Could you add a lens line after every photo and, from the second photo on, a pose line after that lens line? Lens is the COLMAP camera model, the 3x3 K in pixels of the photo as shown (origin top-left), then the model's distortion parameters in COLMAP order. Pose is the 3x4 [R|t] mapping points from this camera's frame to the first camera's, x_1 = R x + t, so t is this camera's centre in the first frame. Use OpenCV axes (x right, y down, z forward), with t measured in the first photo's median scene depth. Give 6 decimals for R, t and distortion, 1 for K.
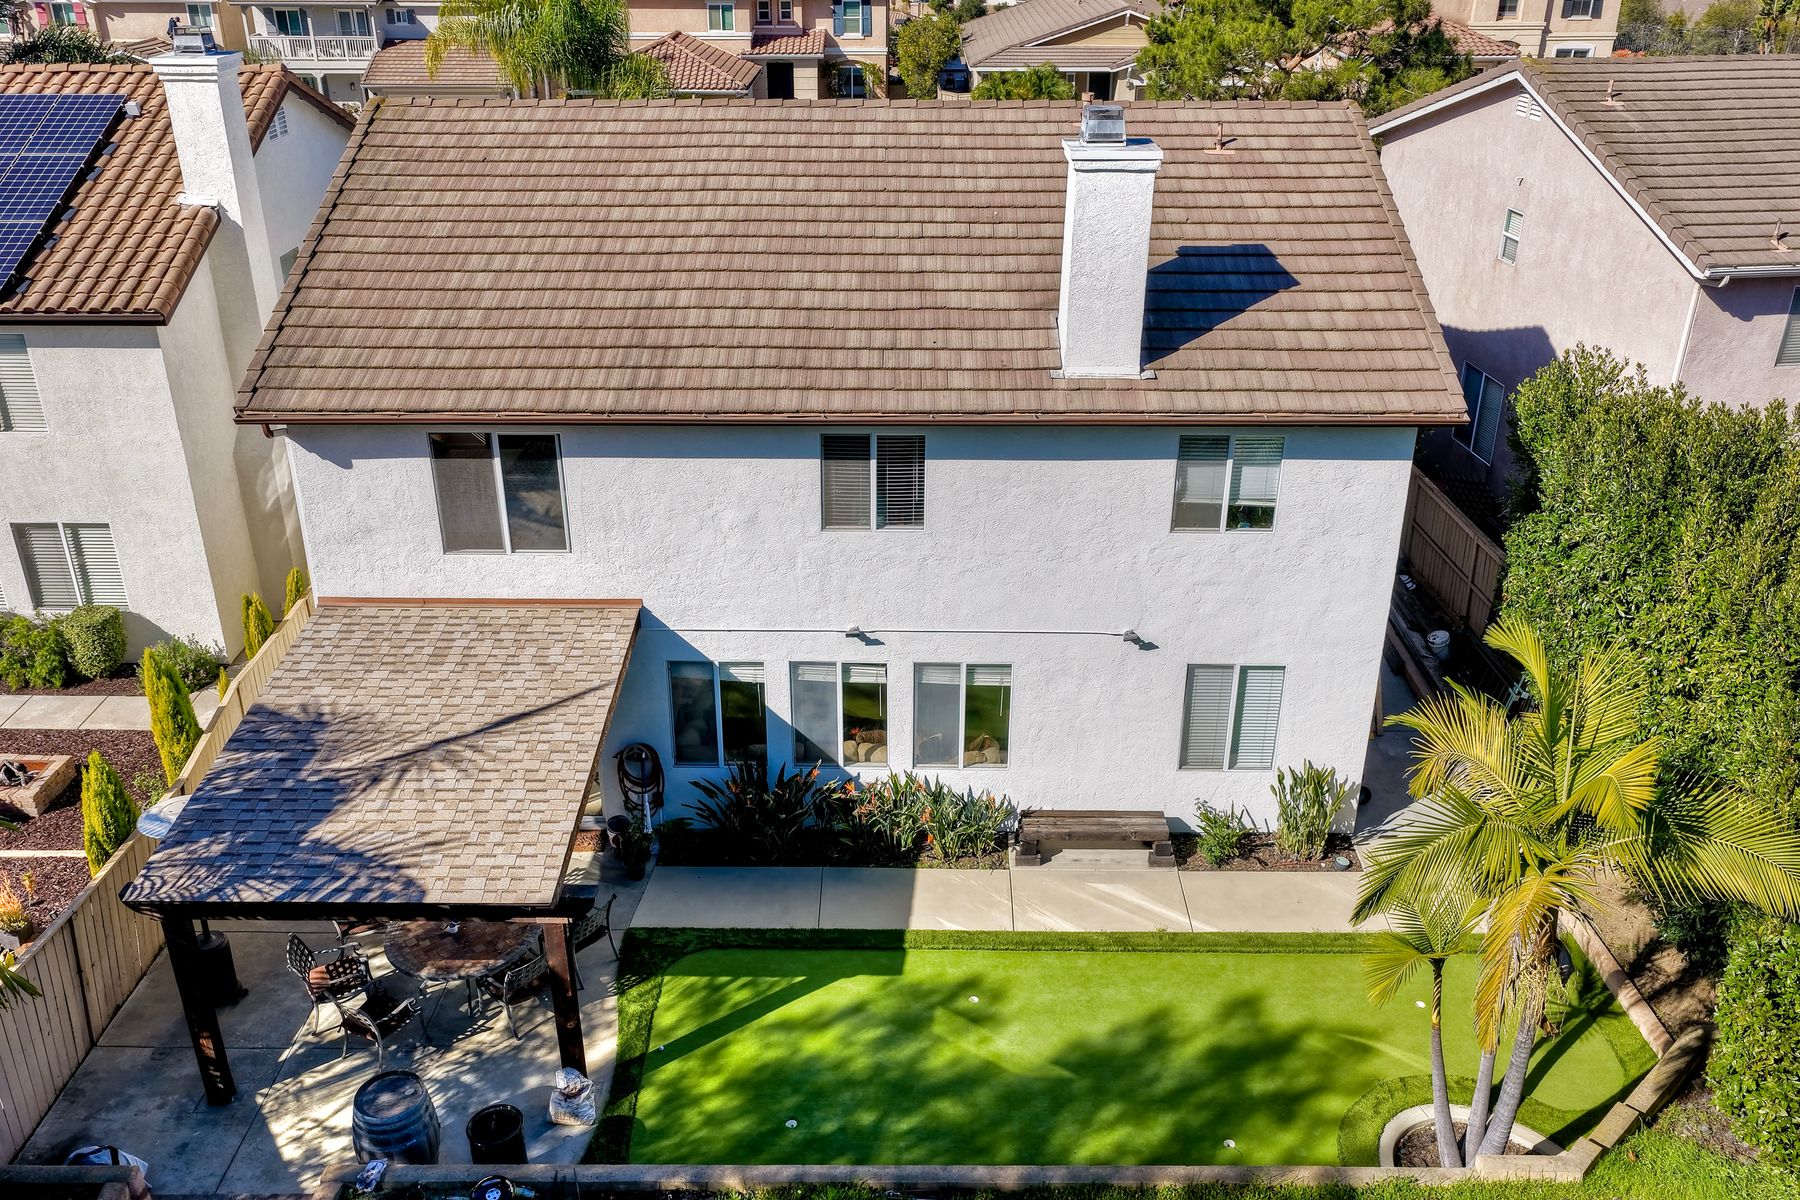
lens RADIAL K [[1513.2, 0, 900.4], [0, 1513.2, 586.6], [0, 0, 1]] dist [-0.008821, 0.026297]
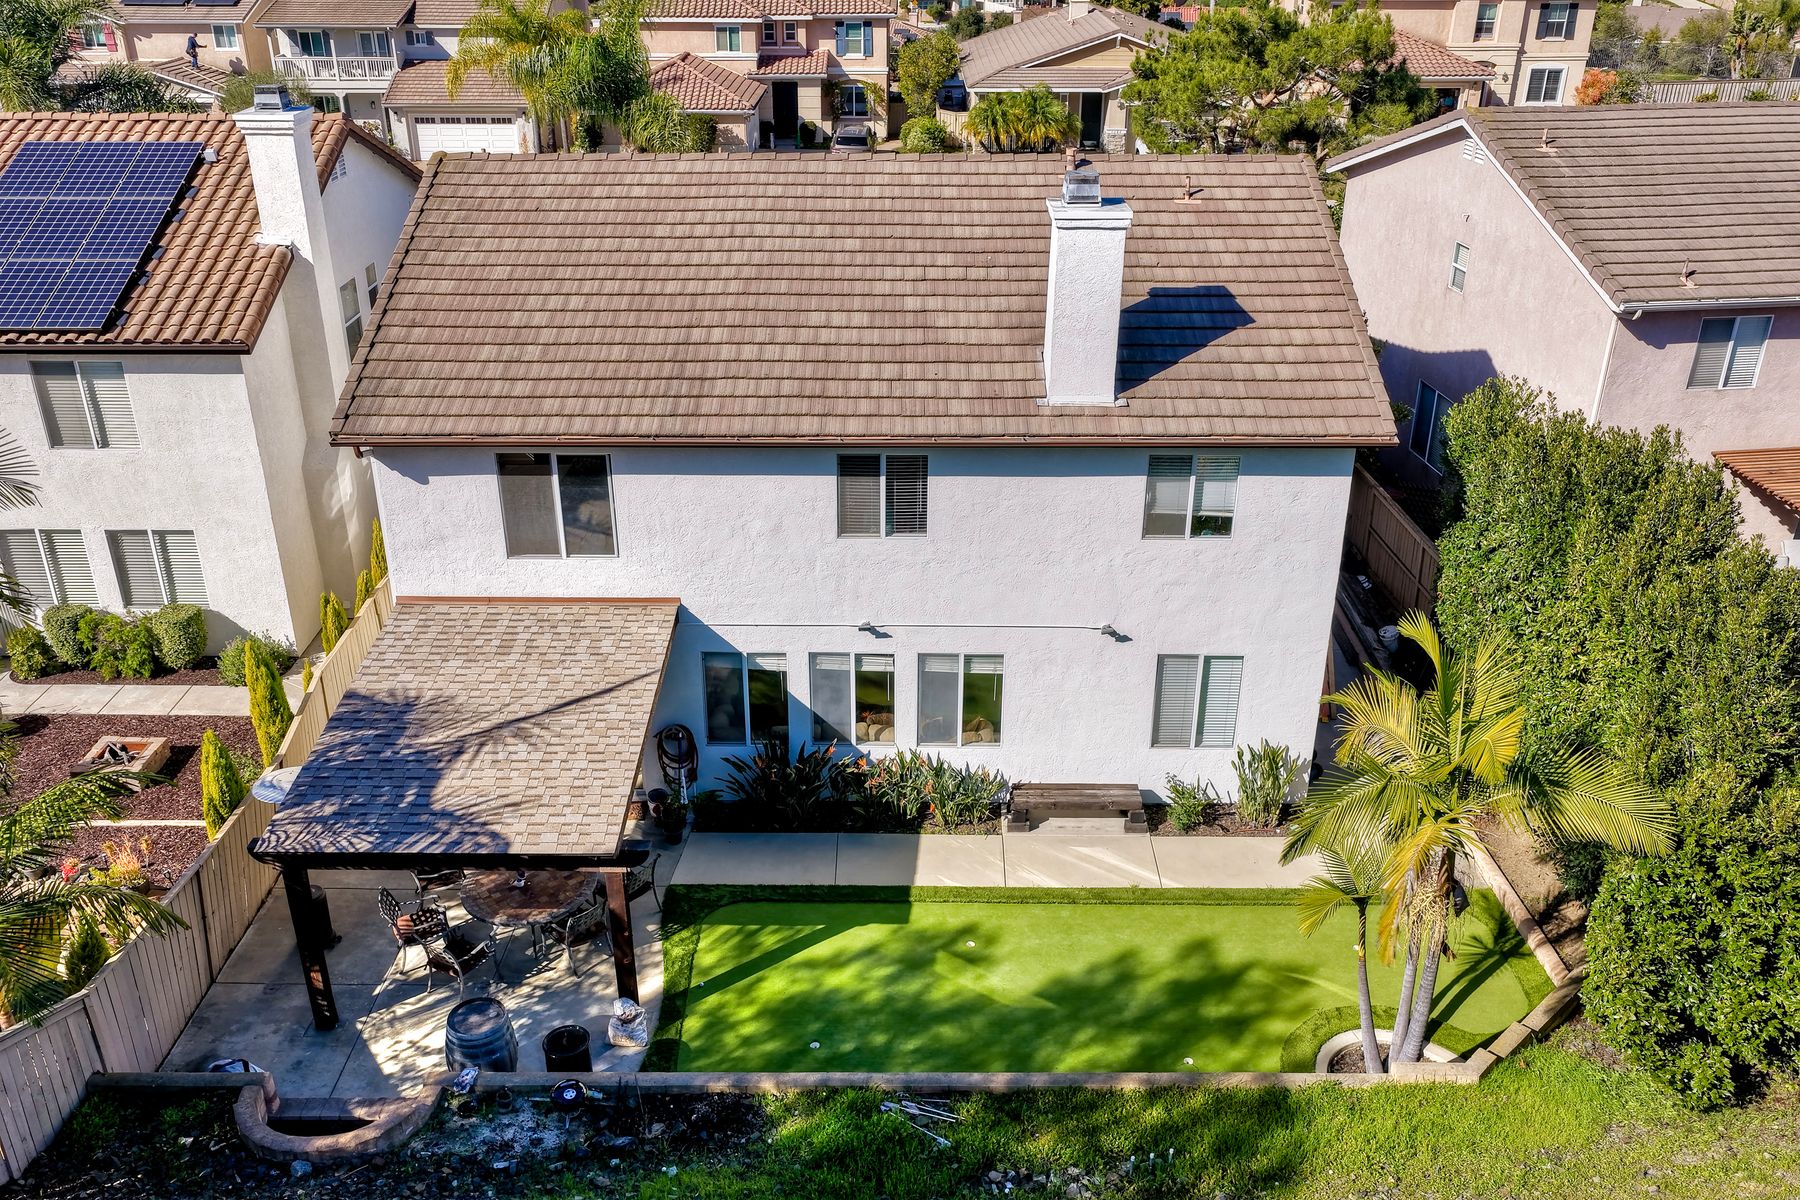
lens RADIAL K [[1507.0, 0, 900.4], [0, 1507.0, 589.2], [0, 0, 1]] dist [-0.009346, 0.025486]
pose [[0.999999, -0.000935, 0.000882, -0.005420], [0.000933, 0.999998, 0.001934, -0.000344], [-0.000884, -0.001933, 0.999998, -0.140140]]
